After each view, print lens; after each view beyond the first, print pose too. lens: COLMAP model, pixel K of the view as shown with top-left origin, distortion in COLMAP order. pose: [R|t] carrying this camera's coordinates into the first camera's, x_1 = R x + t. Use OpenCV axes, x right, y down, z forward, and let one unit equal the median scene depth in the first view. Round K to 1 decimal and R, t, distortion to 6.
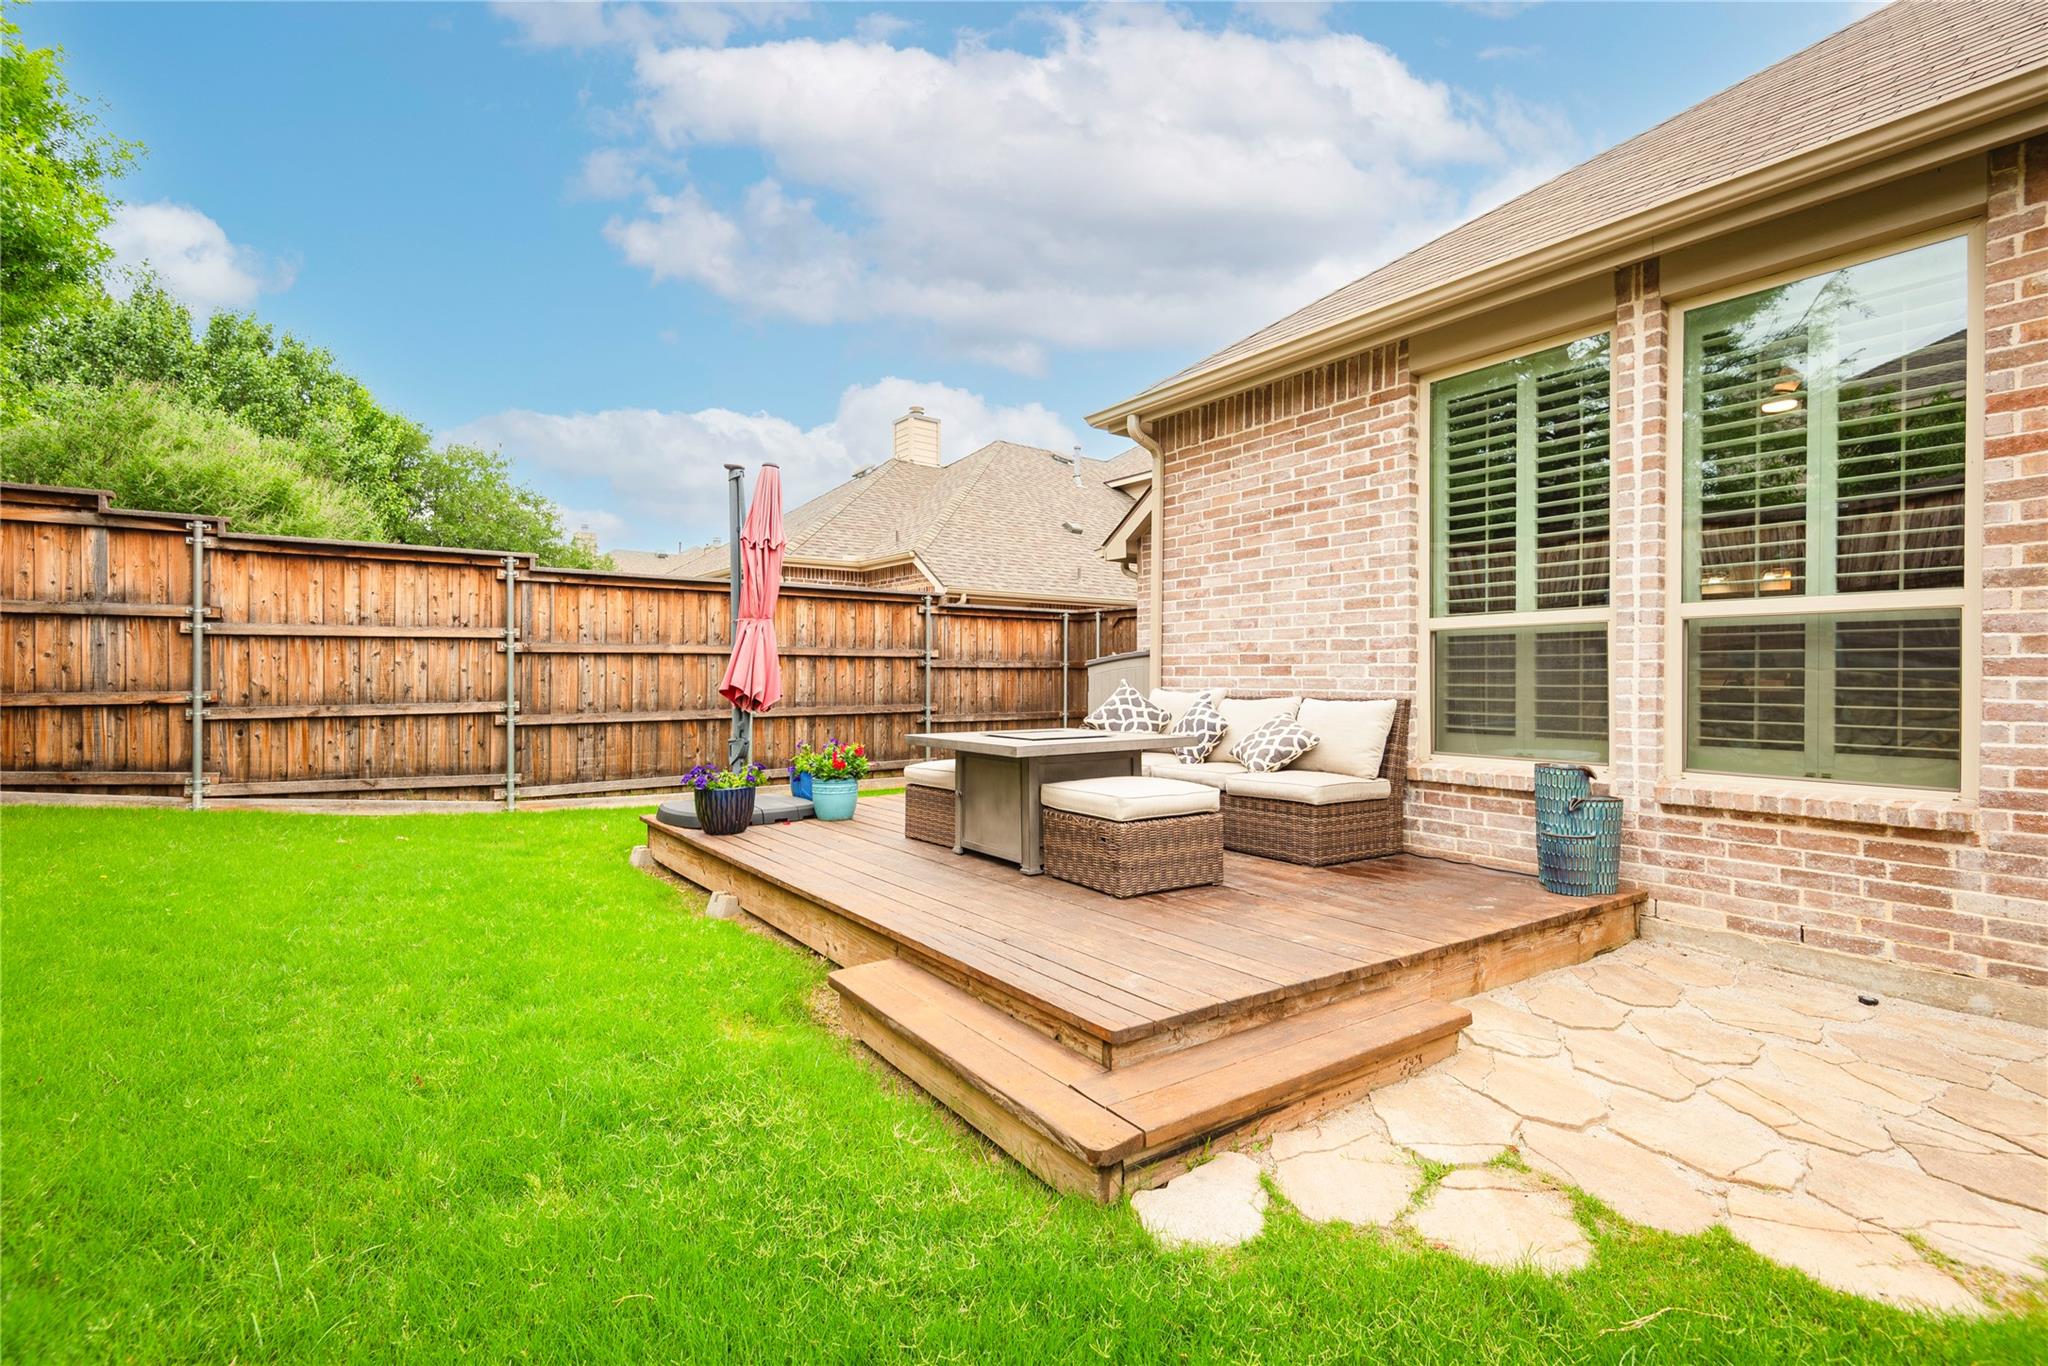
lens RADIAL K [[928.4, 0, 1019.8], [0, 928.4, 681.6], [0, 0, 1]] dist [0.026505, -0.015440]
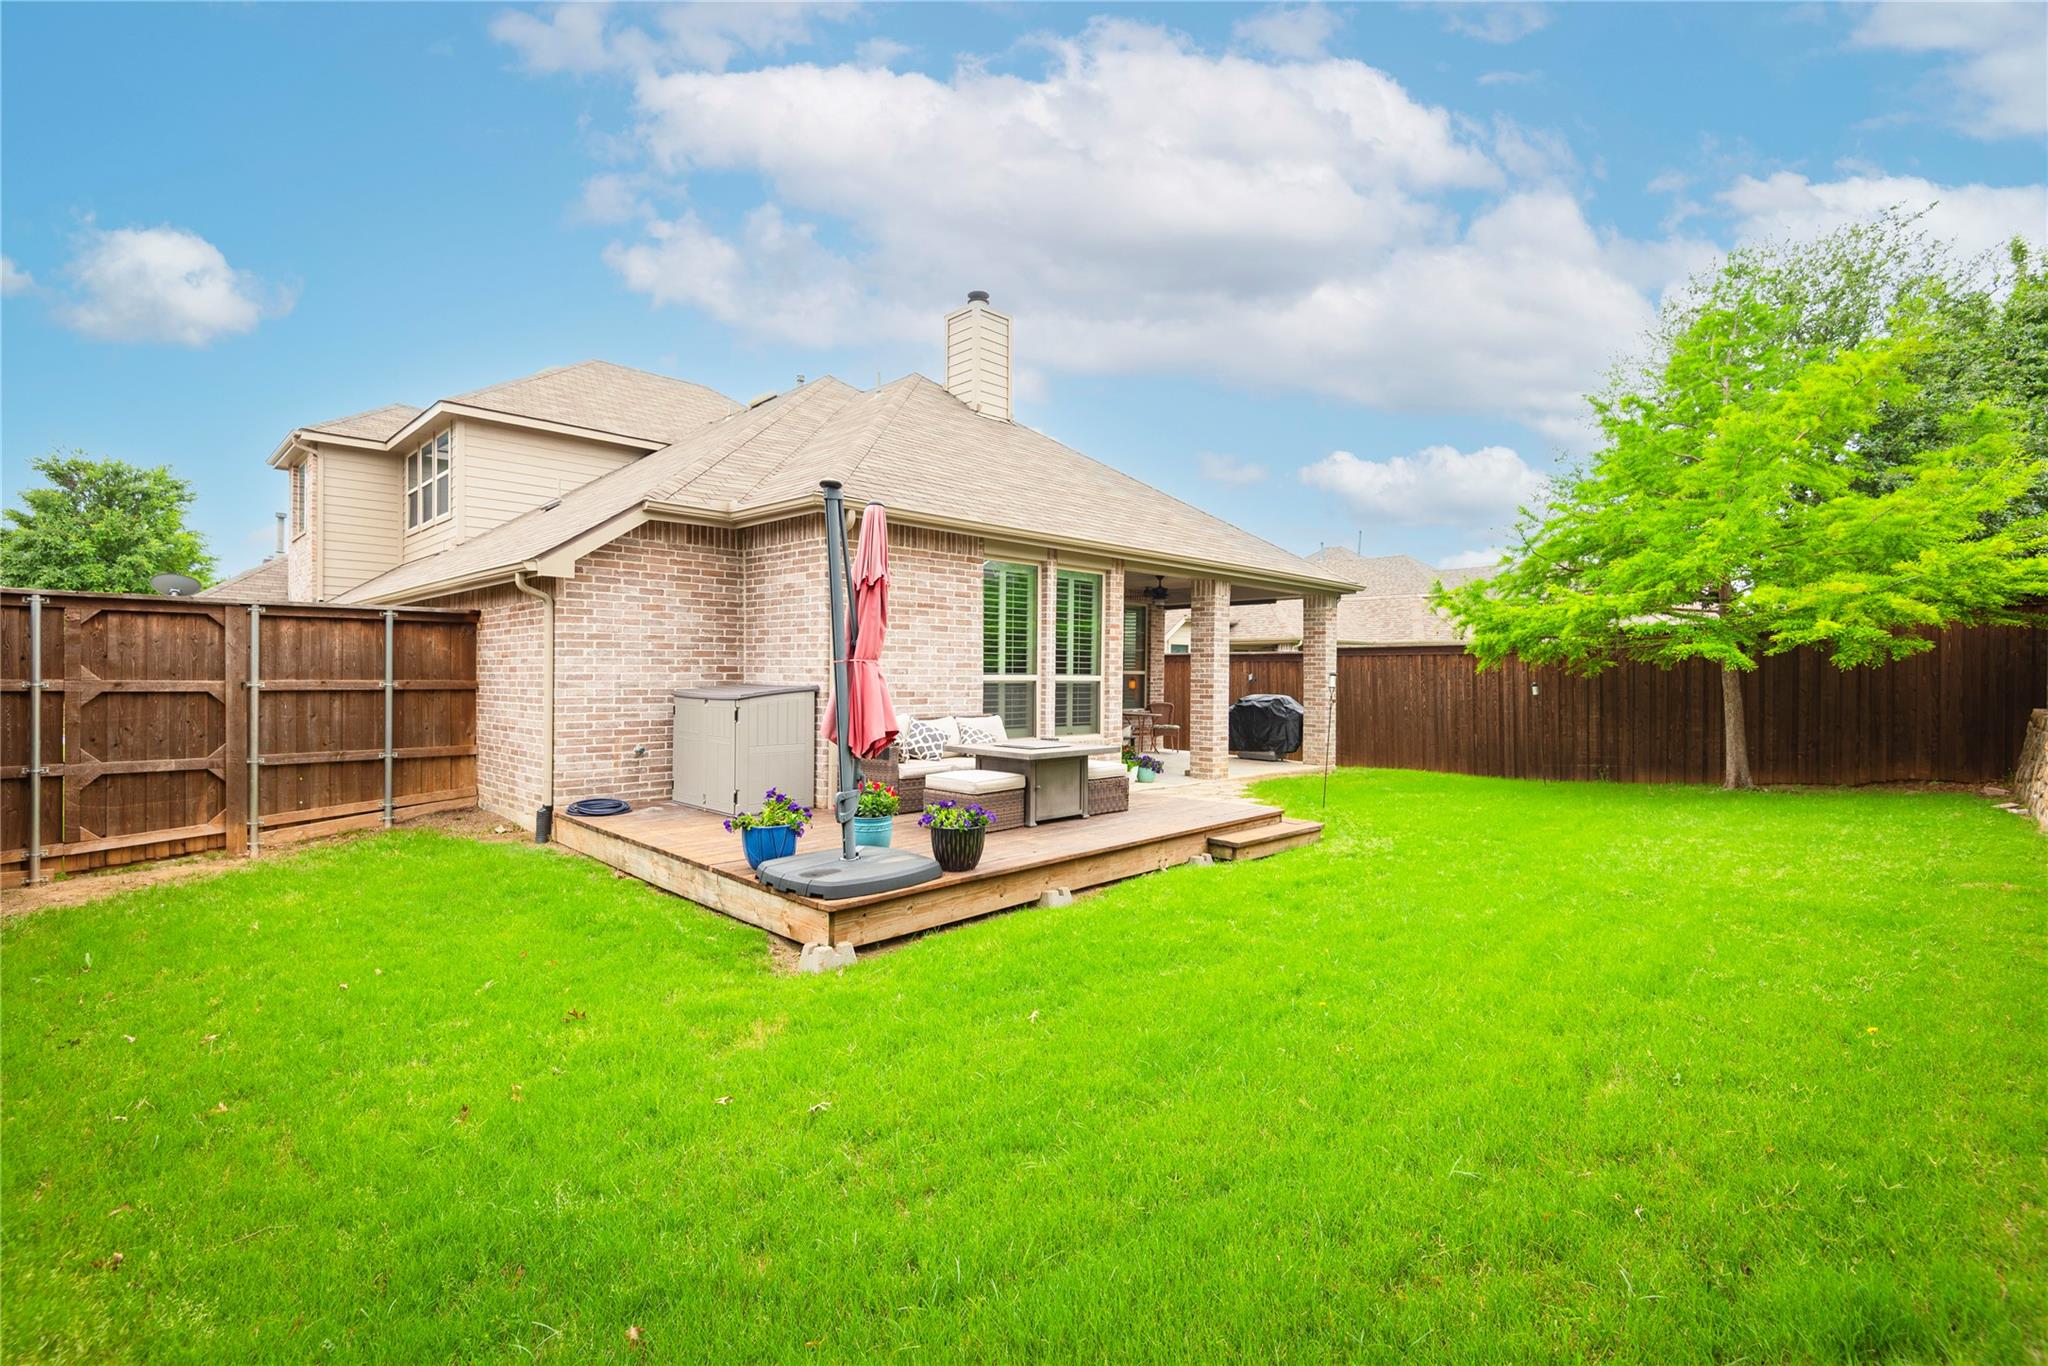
lens RADIAL K [[928.4, 0, 1019.7], [0, 928.4, 675.2], [0, 0, 1]] dist [0.026505, -0.015440]
pose [[-0.187256, -0.000925, 0.982311, -0.938794], [-0.002992, 0.999995, 0.000372, -0.040777], [-0.982307, -0.002869, -0.187257, 0.778538]]
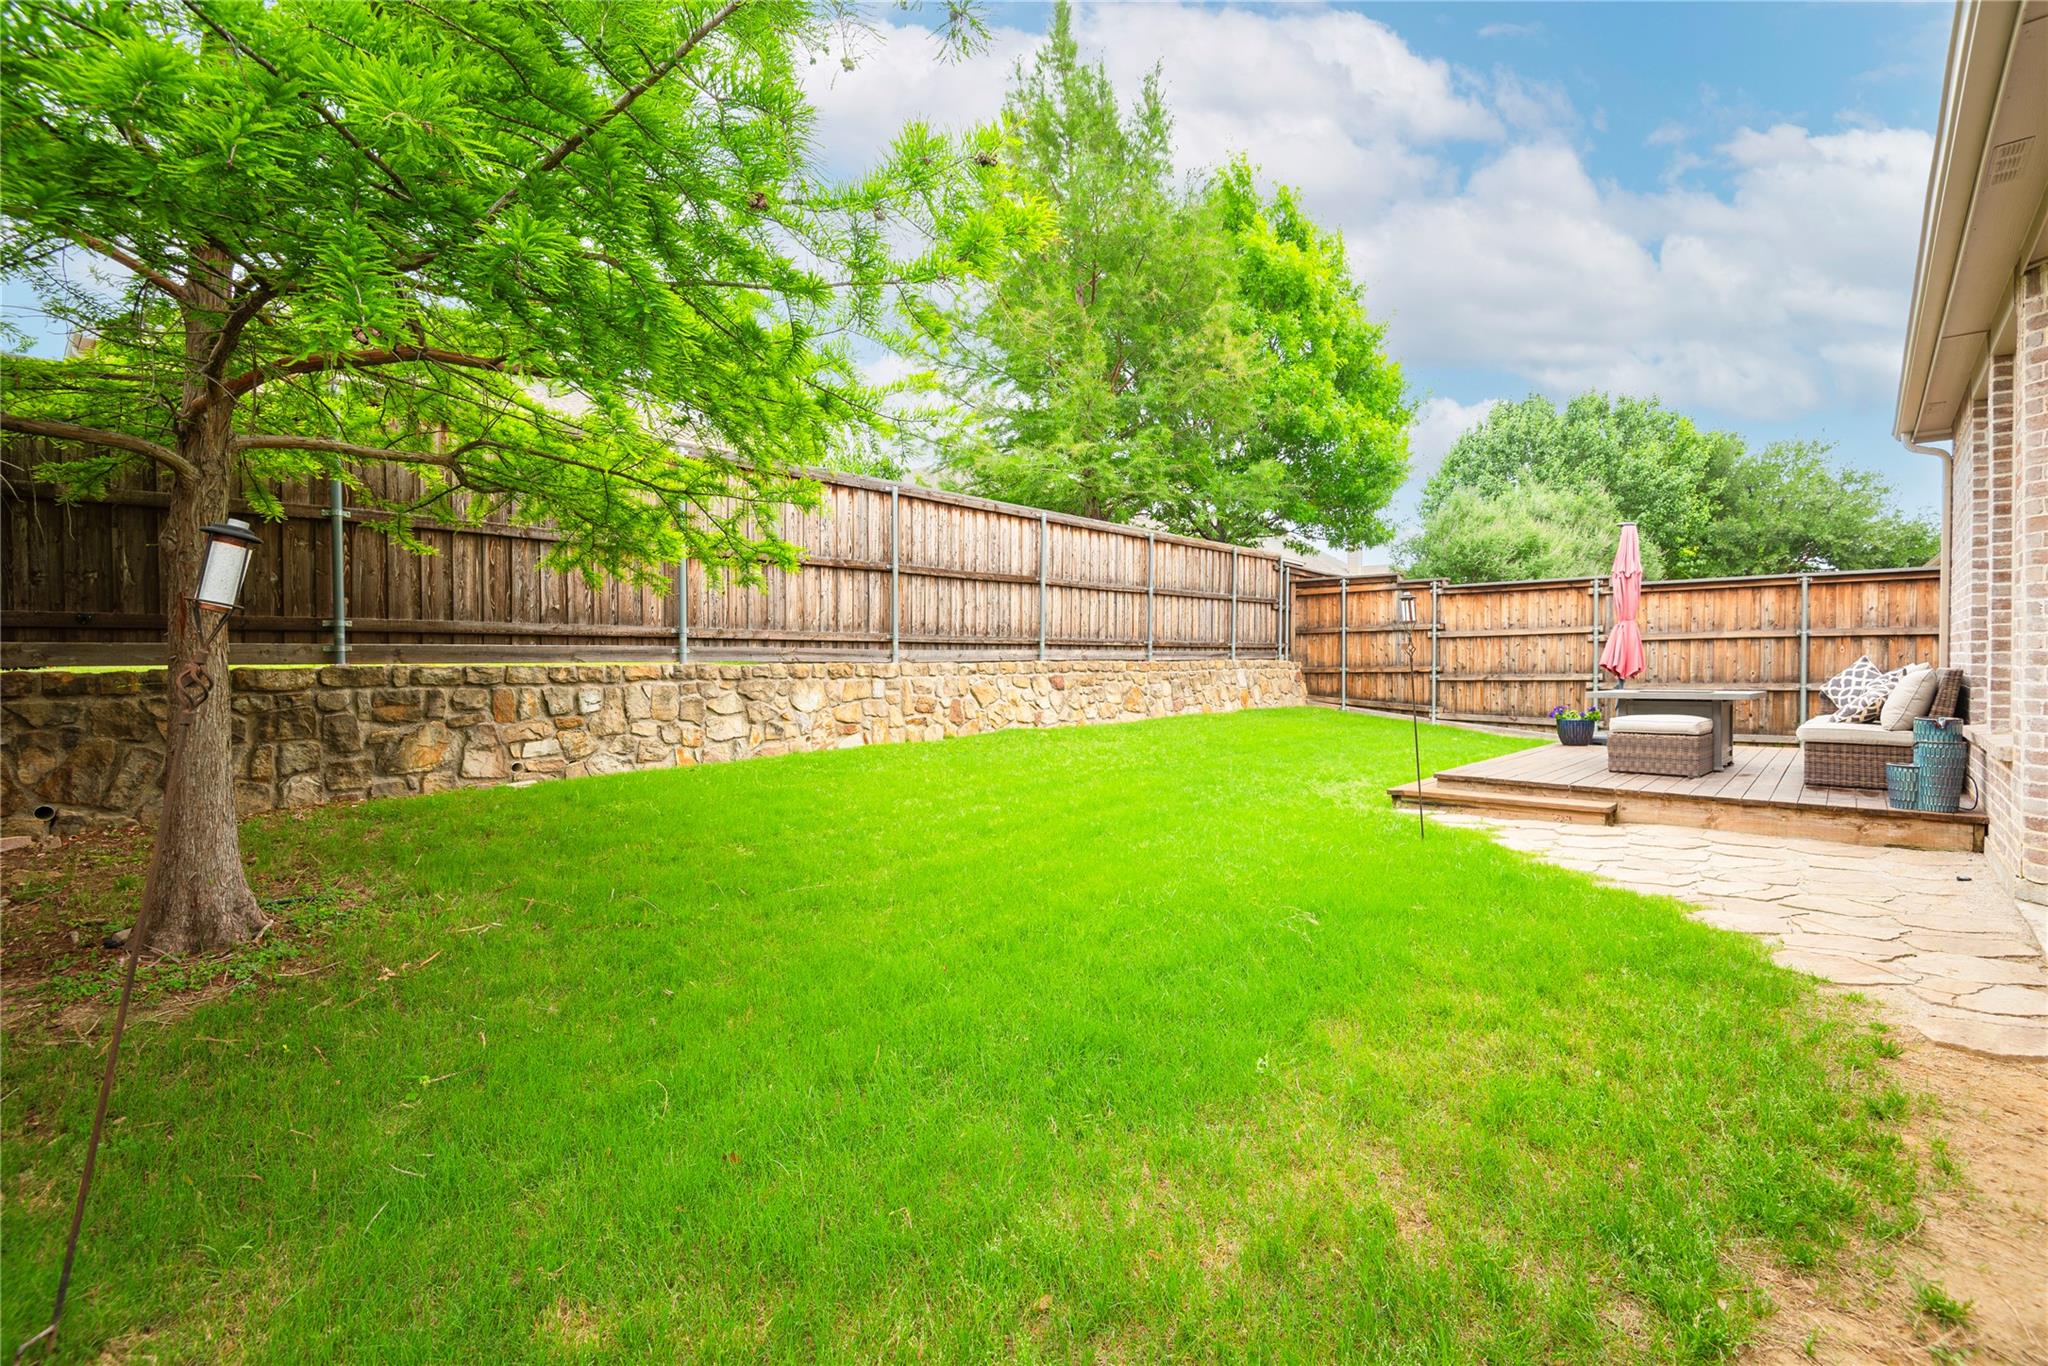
lens RADIAL K [[928.4, 0, 1024.5], [0, 928.4, 675.2], [0, 0, 1]] dist [0.026505, -0.015440]
pose [[0.233147, 0.009988, -0.972390, 0.800195], [0.001781, 0.999941, 0.010699, 0.006473], [0.972440, -0.004227, 0.233115, -0.295595]]
